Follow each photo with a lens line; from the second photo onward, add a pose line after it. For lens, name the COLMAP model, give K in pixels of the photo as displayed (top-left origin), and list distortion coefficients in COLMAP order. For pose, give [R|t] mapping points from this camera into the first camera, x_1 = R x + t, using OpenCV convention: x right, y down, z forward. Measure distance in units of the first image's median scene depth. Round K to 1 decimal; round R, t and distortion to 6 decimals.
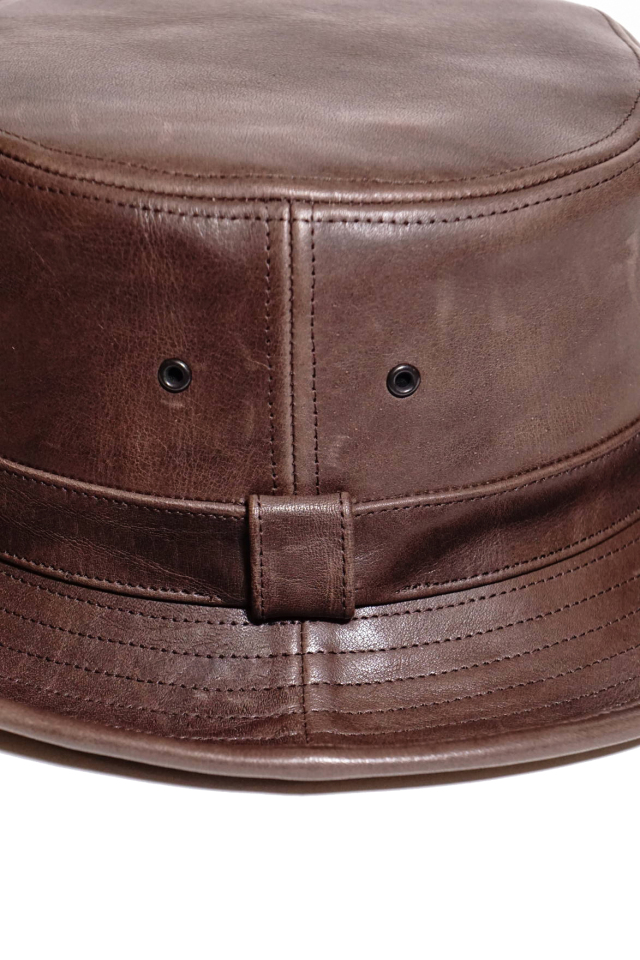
lens RADIAL K [[2958.1, 0, 320.6], [0, 2958.1, 480.6], [0, 0, 1]] dist [0.189085, 0.000000]
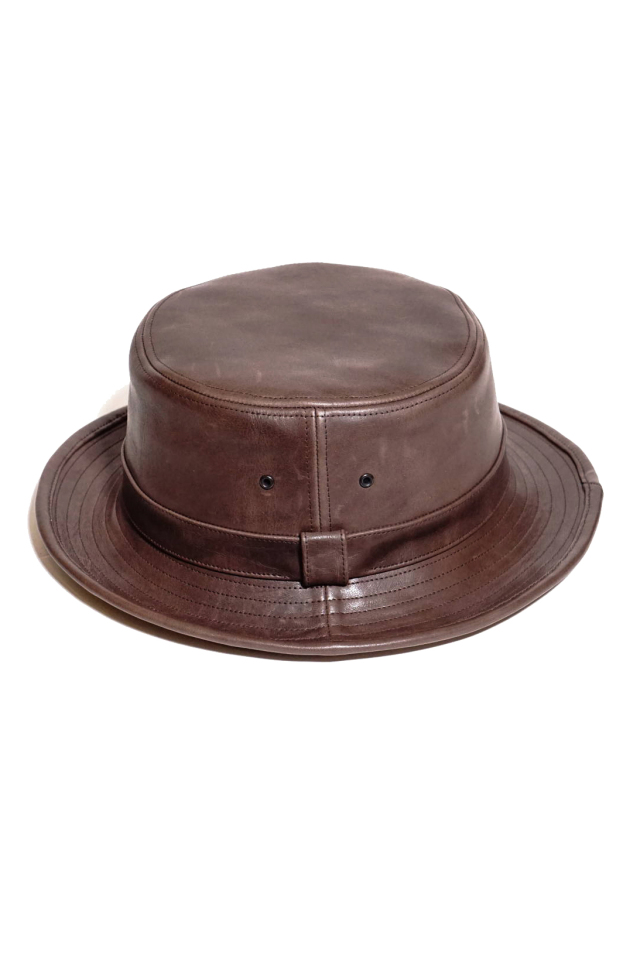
lens RADIAL K [[2626.6, 0, 318.2], [0, 2626.6, 479.3], [0, 0, 1]] dist [-0.139796, 0.000000]
pose [[0.999255, -0.037525, 0.008978, -0.027146], [0.037251, 0.998887, 0.028920, -0.093446], [-0.010054, -0.028564, 0.999541, -1.015652]]
